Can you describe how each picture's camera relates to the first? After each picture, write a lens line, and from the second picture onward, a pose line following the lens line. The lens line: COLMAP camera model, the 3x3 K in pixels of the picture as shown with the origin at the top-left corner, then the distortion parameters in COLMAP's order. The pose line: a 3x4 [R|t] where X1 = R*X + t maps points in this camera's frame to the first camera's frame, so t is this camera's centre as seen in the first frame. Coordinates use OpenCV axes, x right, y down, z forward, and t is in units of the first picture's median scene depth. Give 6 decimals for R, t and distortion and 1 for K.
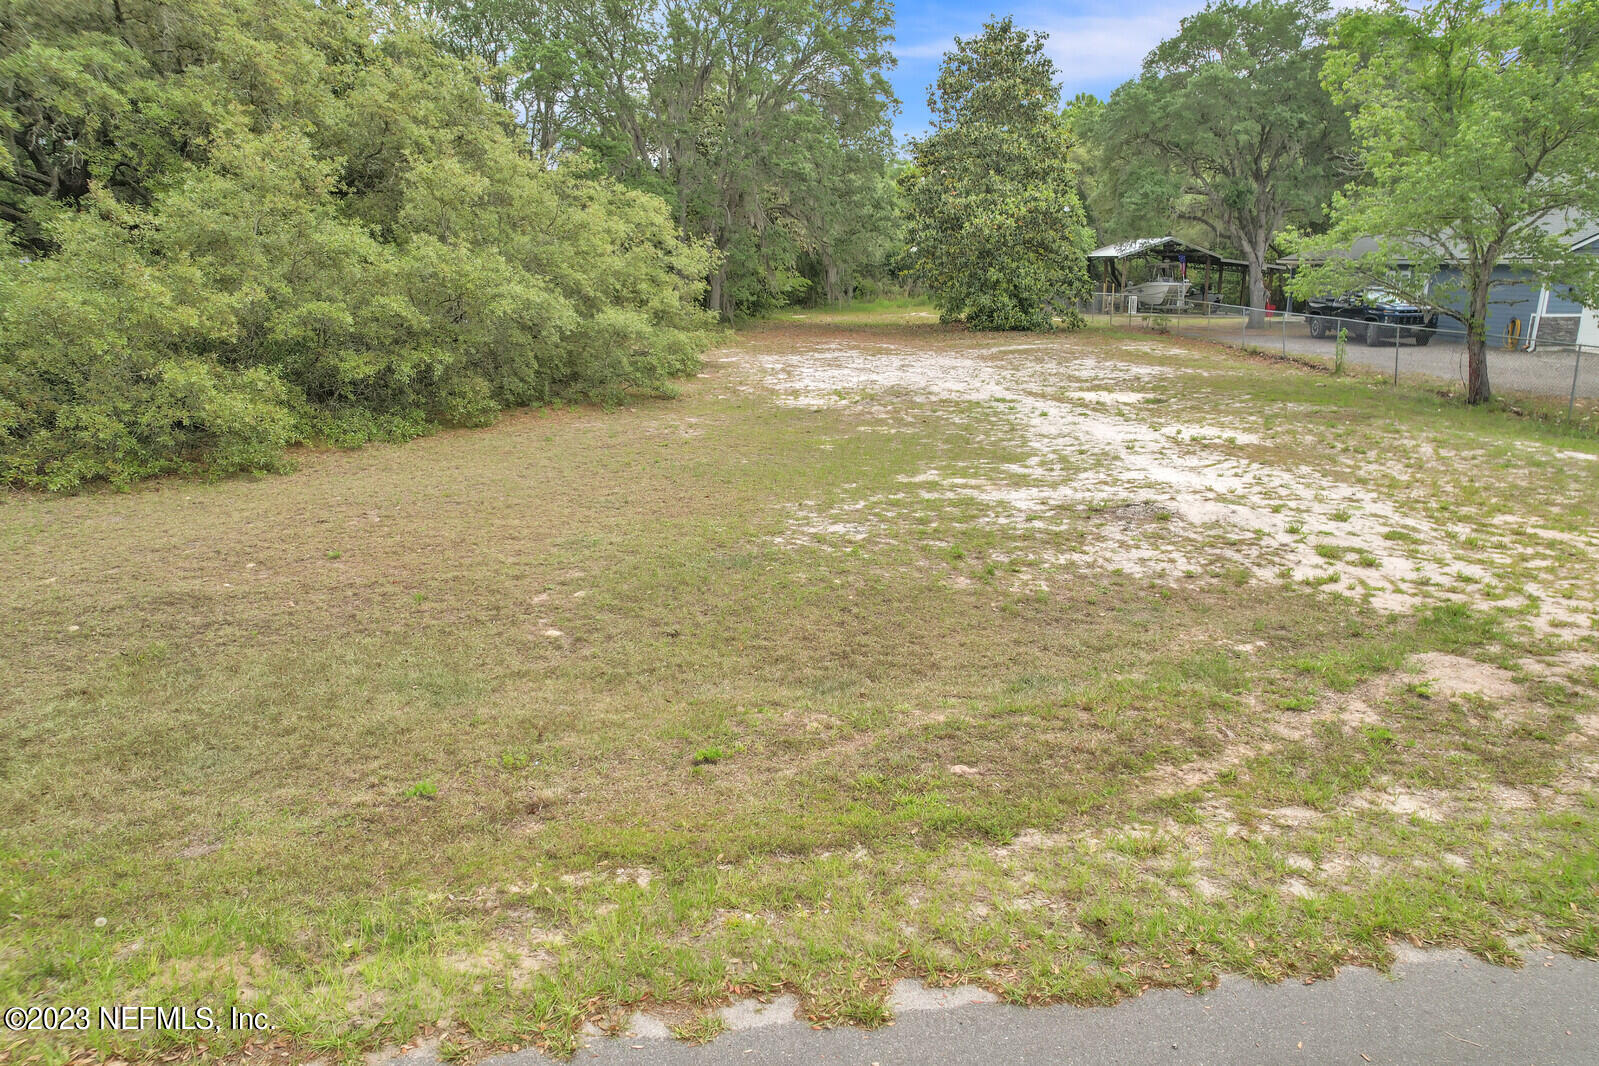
lens RADIAL K [[1025.4, 0, 799.5], [0, 1025.4, 533.0], [0, 0, 1]] dist [-0.060743, 0.046549]
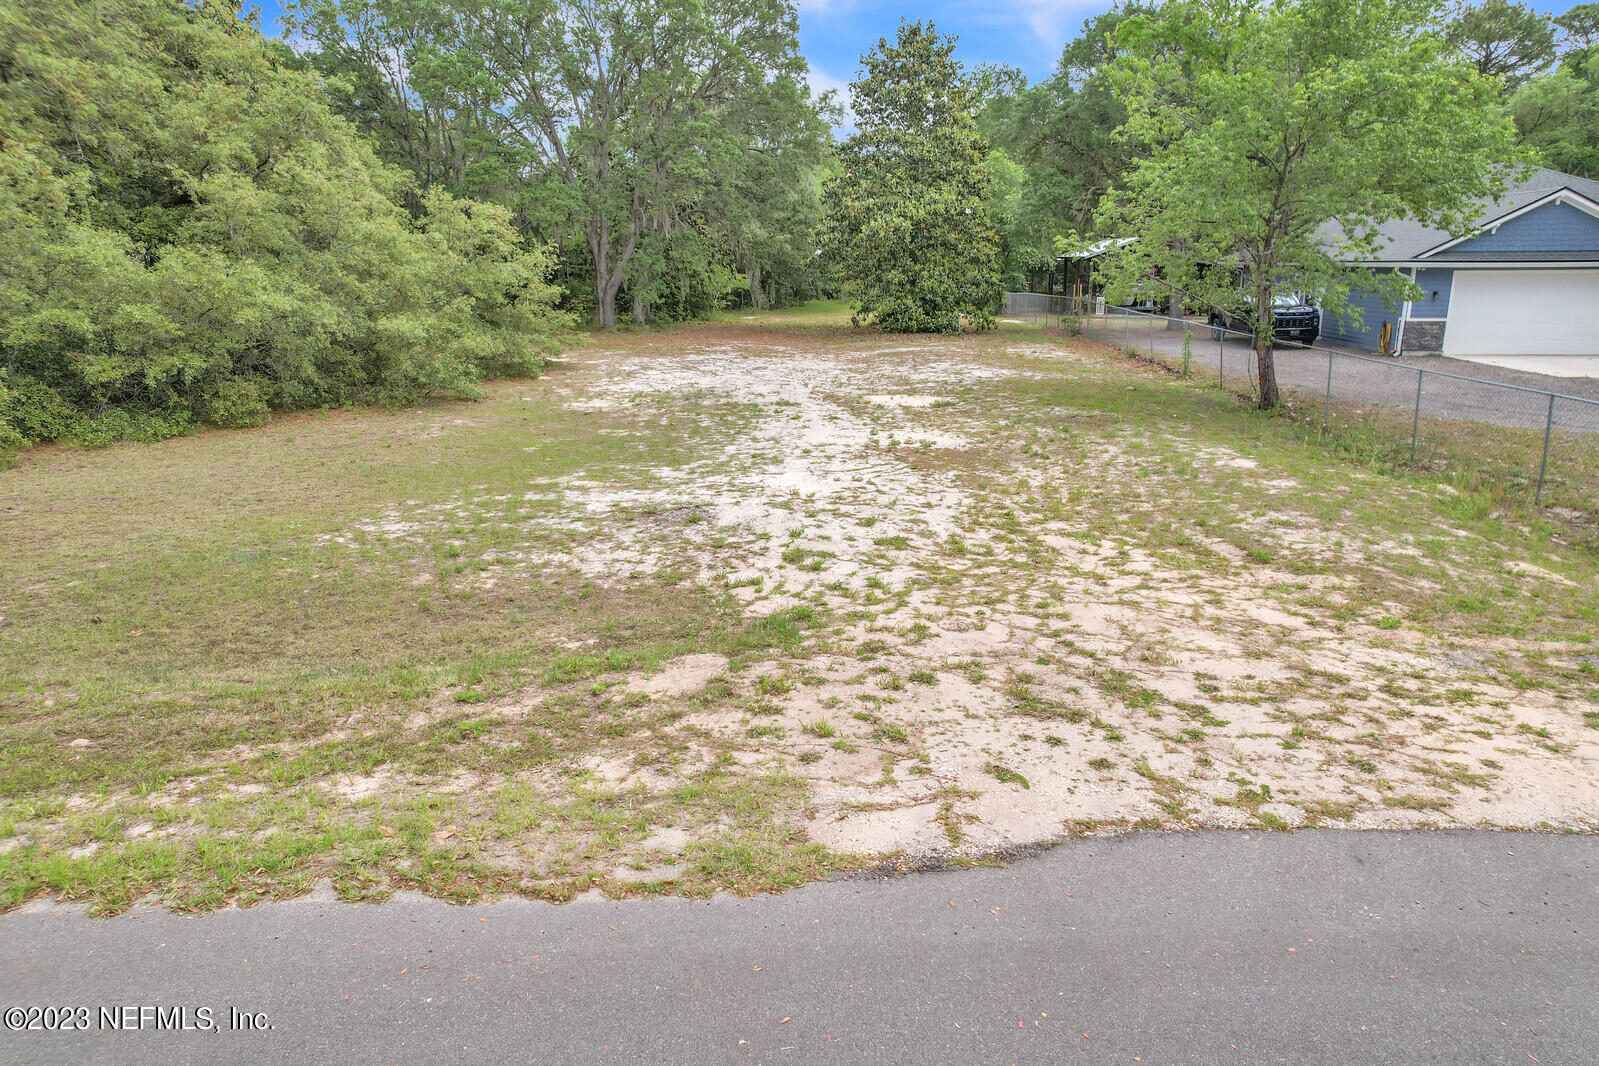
lens RADIAL K [[1025.4, 0, 799.5], [0, 1025.4, 533.0], [0, 0, 1]] dist [-0.060743, 0.046549]
pose [[0.998629, 0.012401, -0.050857, 0.200549], [-0.012351, 0.999923, 0.001301, -0.002024], [0.050870, -0.000671, 0.998705, -0.011872]]
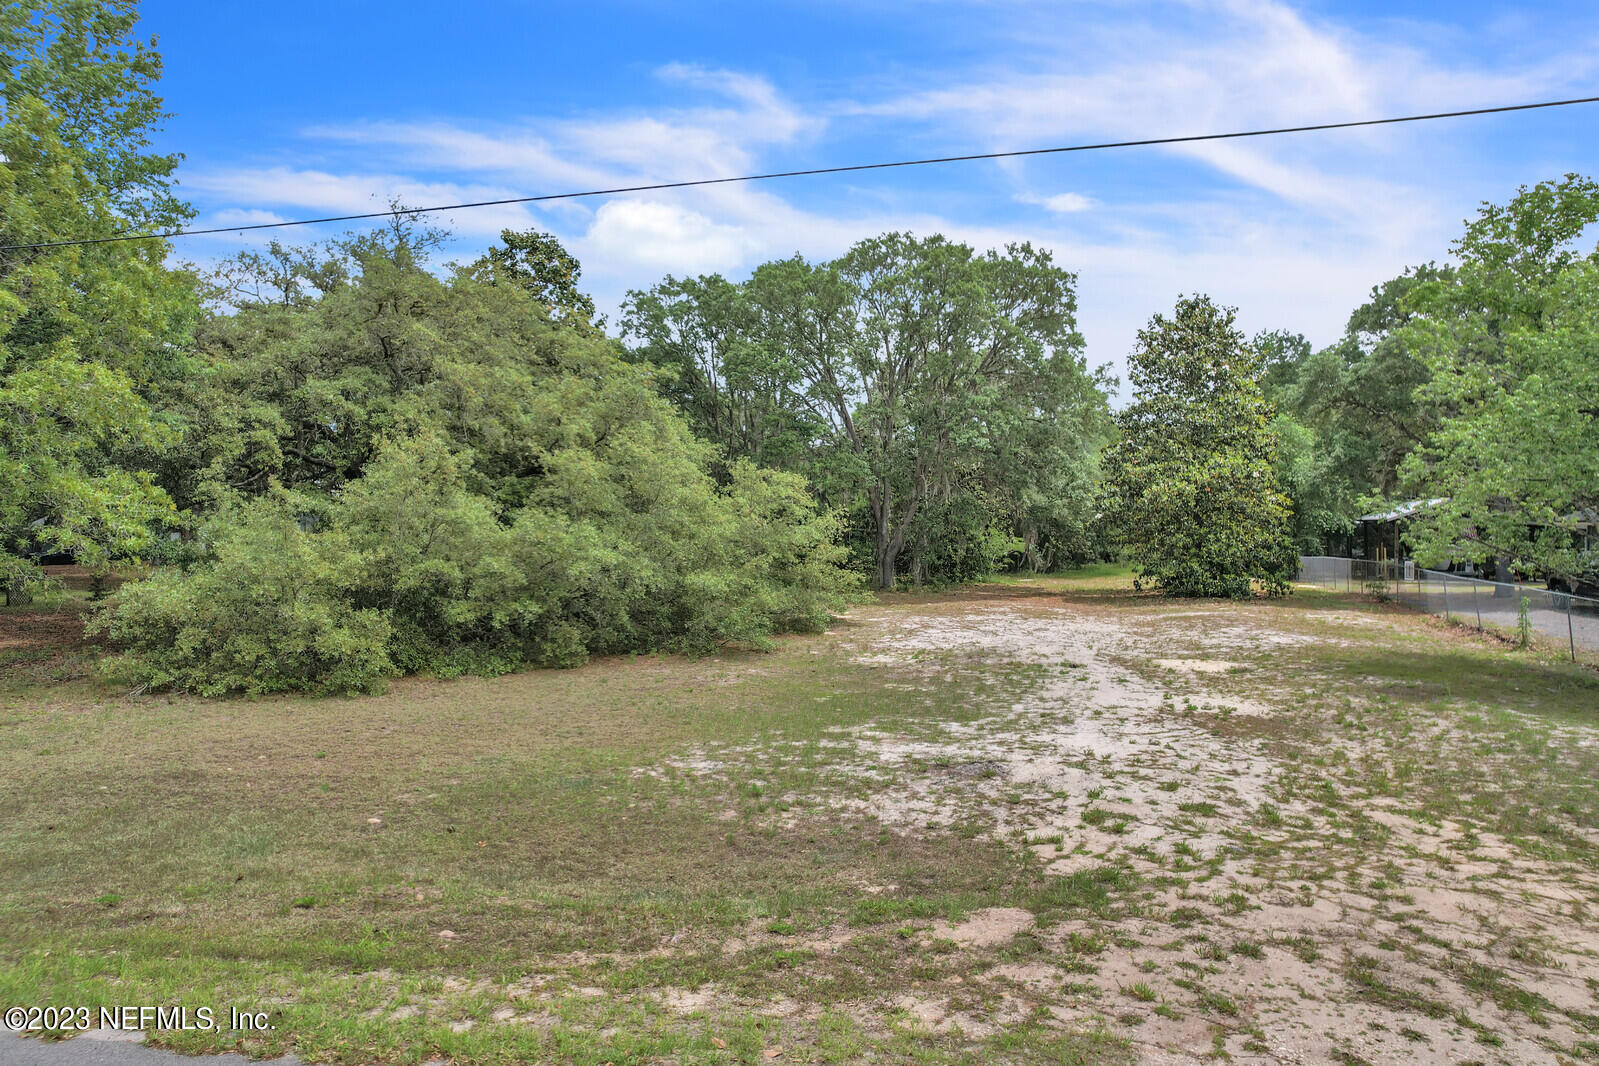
lens RADIAL K [[1037.2, 0, 799.5], [0, 1037.2, 533.0], [0, 0, 1]] dist [-0.082938, 0.074490]
pose [[0.952156, 0.000373, -0.305612, 0.191813], [-0.076540, 0.968421, -0.237281, 0.003561], [0.295873, 0.249320, 0.922116, -0.030419]]
